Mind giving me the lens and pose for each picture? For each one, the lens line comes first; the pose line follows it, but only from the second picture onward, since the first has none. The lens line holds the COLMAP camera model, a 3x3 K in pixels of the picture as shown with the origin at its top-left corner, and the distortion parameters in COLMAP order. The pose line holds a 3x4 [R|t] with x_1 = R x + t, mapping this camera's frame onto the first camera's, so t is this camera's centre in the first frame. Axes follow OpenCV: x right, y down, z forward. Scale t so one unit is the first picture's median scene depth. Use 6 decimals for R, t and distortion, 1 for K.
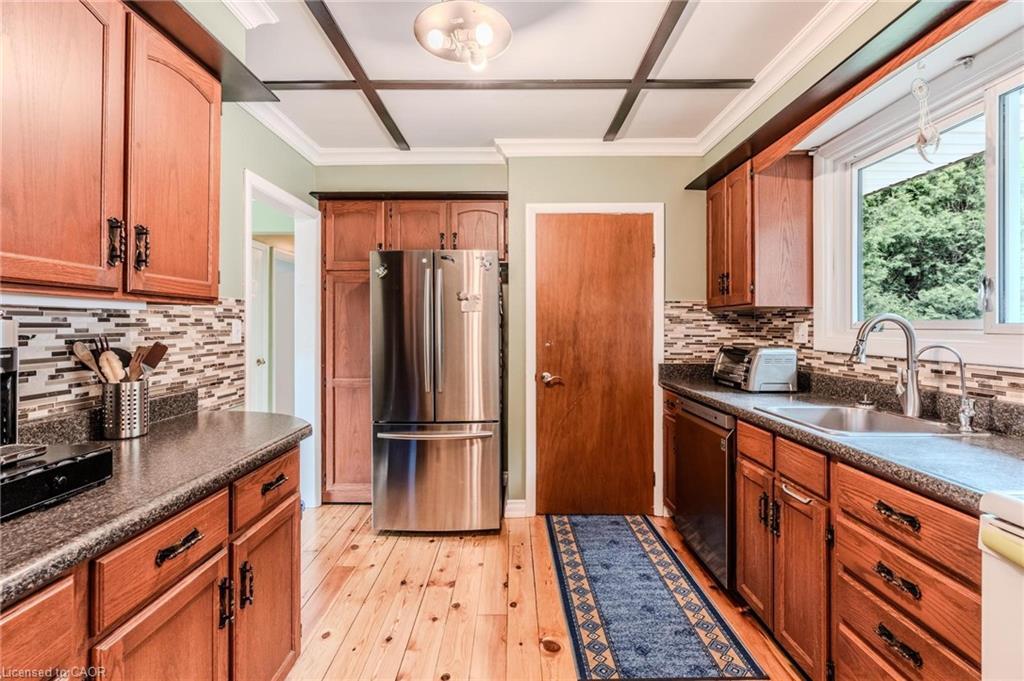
lens RADIAL K [[461.6, 0, 498.8], [0, 461.6, 326.0], [0, 0, 1]] dist [-0.000099, 0.000739]
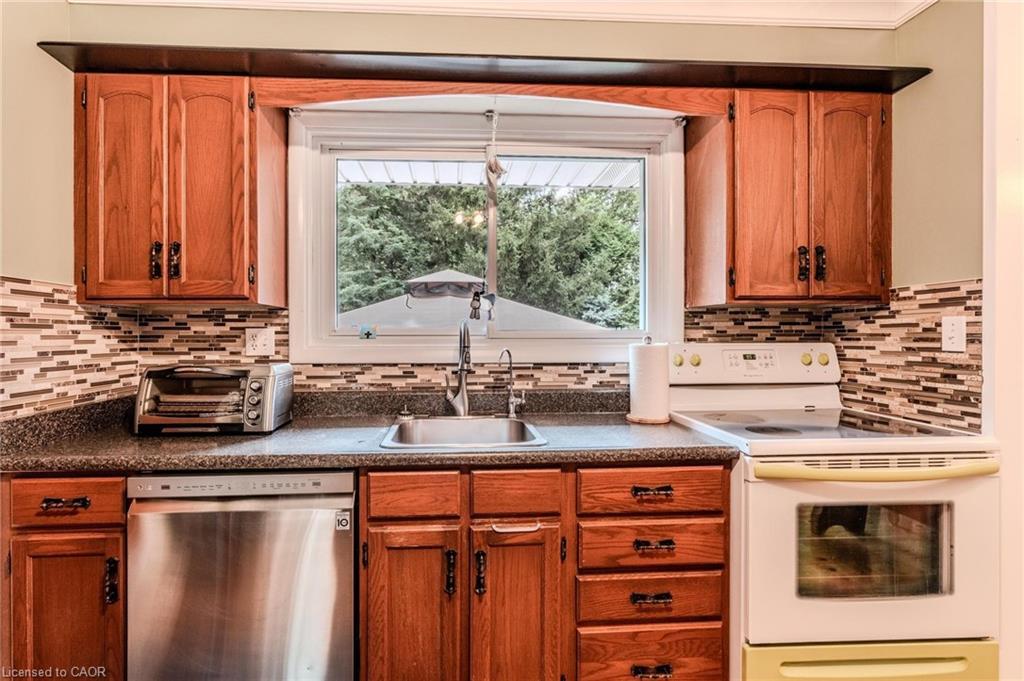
lens RADIAL K [[461.6, 0, 498.1], [0, 461.6, 334.4], [0, 0, 1]] dist [-0.000099, 0.000739]
pose [[-0.091226, -0.005726, 0.995814, -0.183706], [0.001870, 0.999981, 0.005921, -0.001612], [-0.995828, 0.002402, -0.091214, 0.977491]]
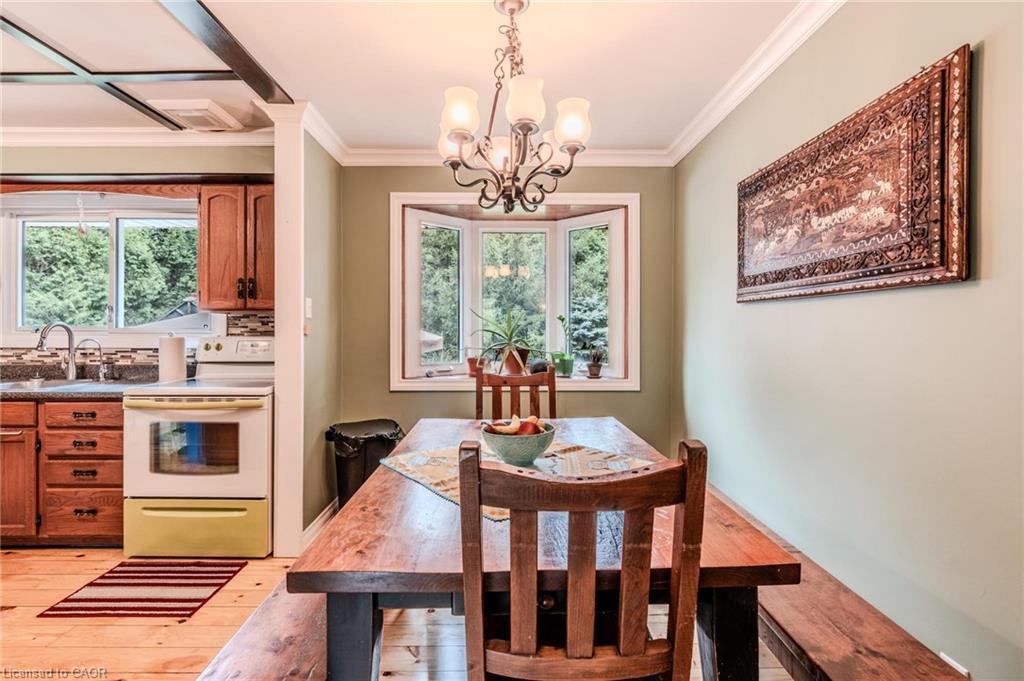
lens RADIAL K [[461.6, 0, 518.4], [0, 461.6, 332.5], [0, 0, 1]] dist [-0.000099, 0.000739]
pose [[-0.027481, -0.002814, 0.999618, -0.902987], [-0.001933, 0.999994, 0.002762, 0.004770], [-0.999620, -0.001857, -0.027487, -0.652315]]
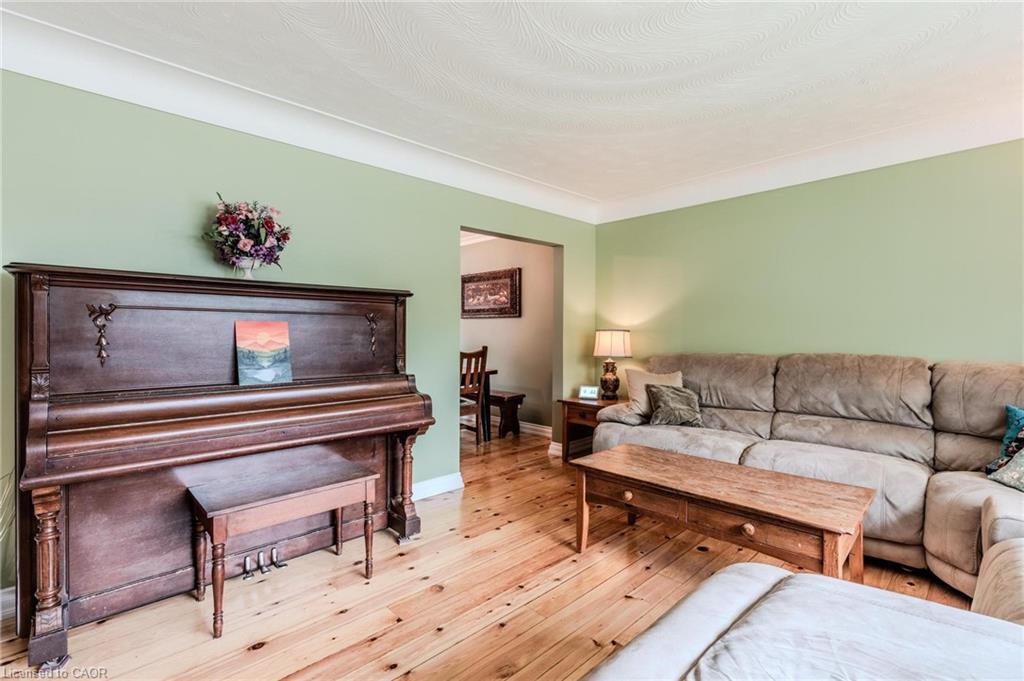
lens RADIAL K [[461.6, 0, 491.7], [0, 461.6, 337.2], [0, 0, 1]] dist [-0.000099, 0.000739]
pose [[-0.678953, -0.006929, 0.734149, -2.421951], [0.002789, 0.999924, 0.012017, 0.030562], [-0.734176, 0.010206, -0.678882, 0.946354]]
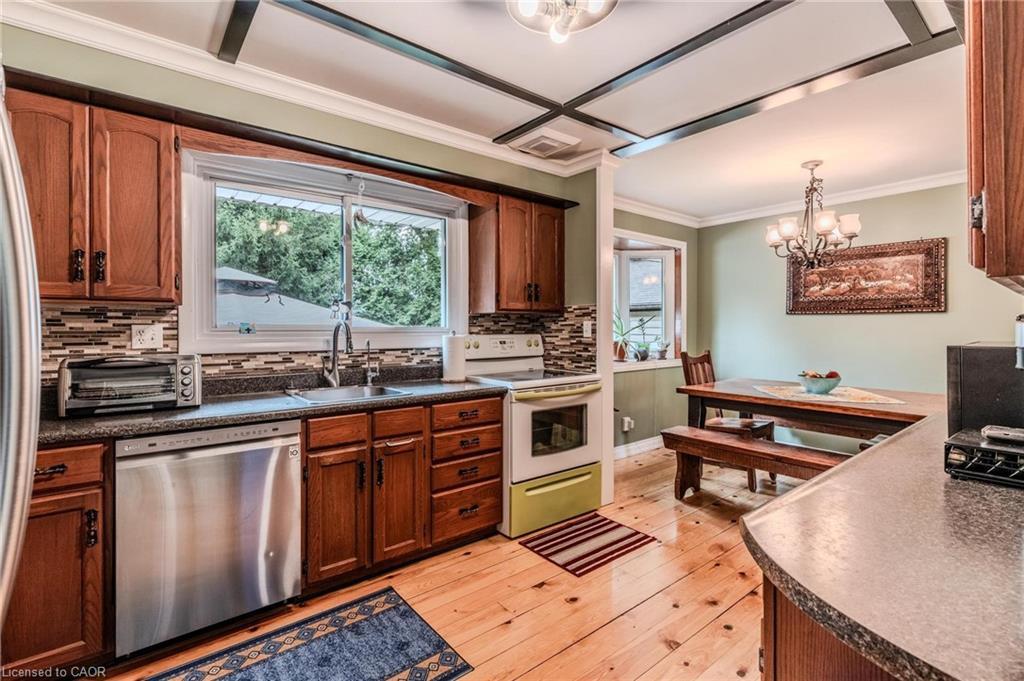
lens RADIAL K [[461.6, 0, 504.8], [0, 461.6, 329.4], [0, 0, 1]] dist [-0.000099, 0.000739]
pose [[-0.629376, -0.000632, 0.777101, -0.630719], [0.001629, 0.999996, 0.002133, 0.000636], [-0.777099, 0.002609, -0.629373, 1.470960]]
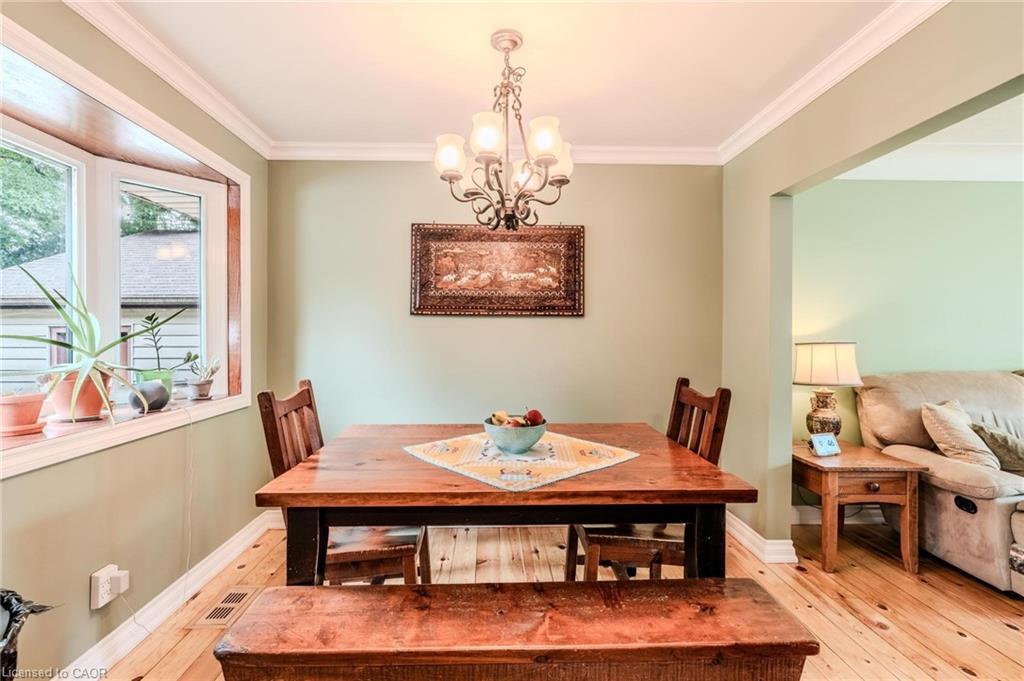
lens RADIAL K [[470.4, 0, 495.0], [0, 470.4, 337.6], [0, 0, 1]] dist [-0.018513, -0.000195]
pose [[-0.999792, 0.001226, -0.020379, 0.082948], [0.001125, 0.999987, 0.005003, 0.000177], [0.020384, 0.004979, -0.999780, 0.396681]]
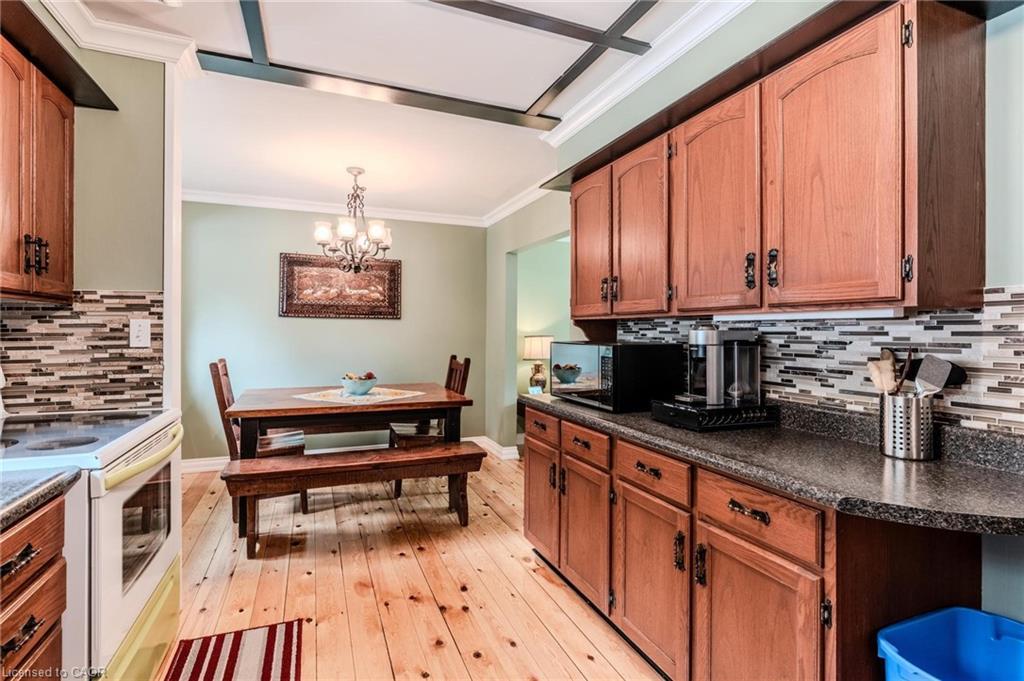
lens RADIAL K [[470.4, 0, 494.1], [0, 470.4, 328.7], [0, 0, 1]] dist [-0.018513, -0.000195]
pose [[-0.927382, -0.004295, -0.374092, 0.225390], [-0.003209, 0.999989, -0.003526, -0.004903], [0.374103, -0.002070, -0.927385, 1.346512]]
